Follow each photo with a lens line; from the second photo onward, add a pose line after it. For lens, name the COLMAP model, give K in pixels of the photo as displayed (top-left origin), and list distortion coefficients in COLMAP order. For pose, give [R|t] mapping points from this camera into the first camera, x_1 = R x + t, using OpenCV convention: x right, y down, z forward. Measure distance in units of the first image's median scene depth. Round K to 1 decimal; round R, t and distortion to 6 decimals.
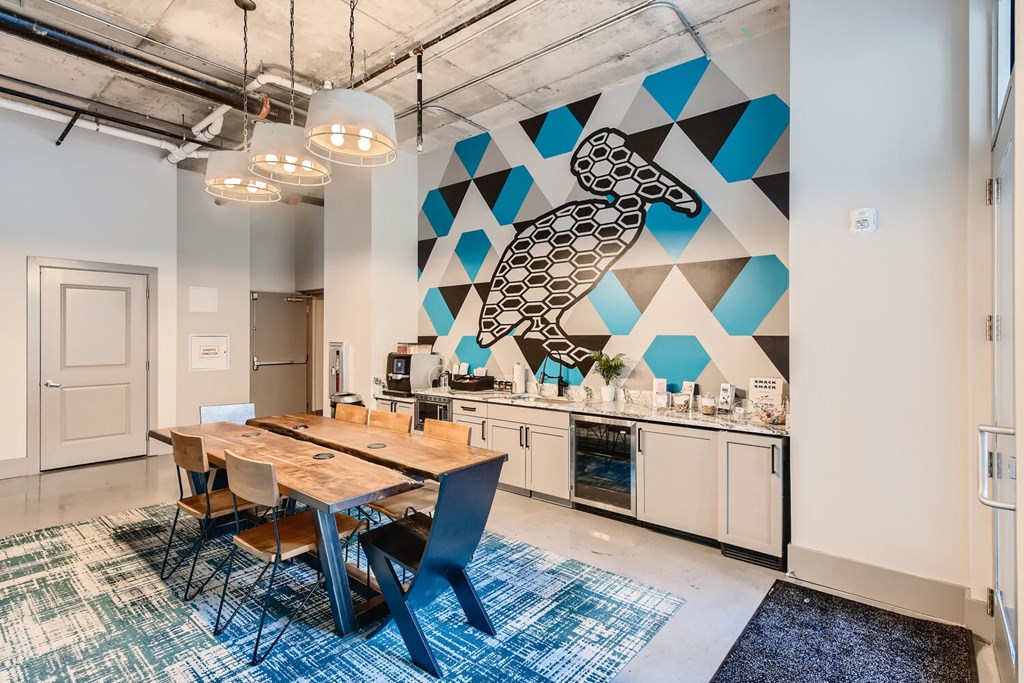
lens RADIAL K [[489.2, 0, 512.9], [0, 489.2, 334.5], [0, 0, 1]] dist [0.001227, -0.001064]
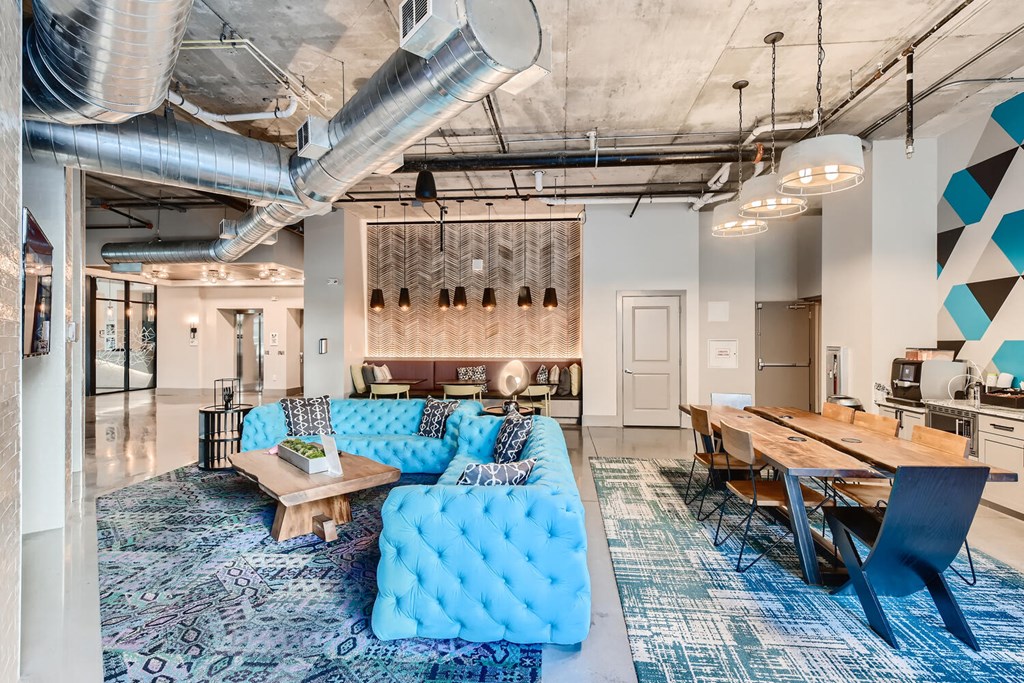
lens RADIAL K [[474.7, 0, 525.1], [0, 474.7, 336.9], [0, 0, 1]] dist [0.026000, 0.000386]
pose [[0.568390, -0.005776, -0.822739, 0.147893], [0.002274, 0.999983, -0.005449, -0.000938], [0.822756, 0.001226, 0.568394, -0.165426]]
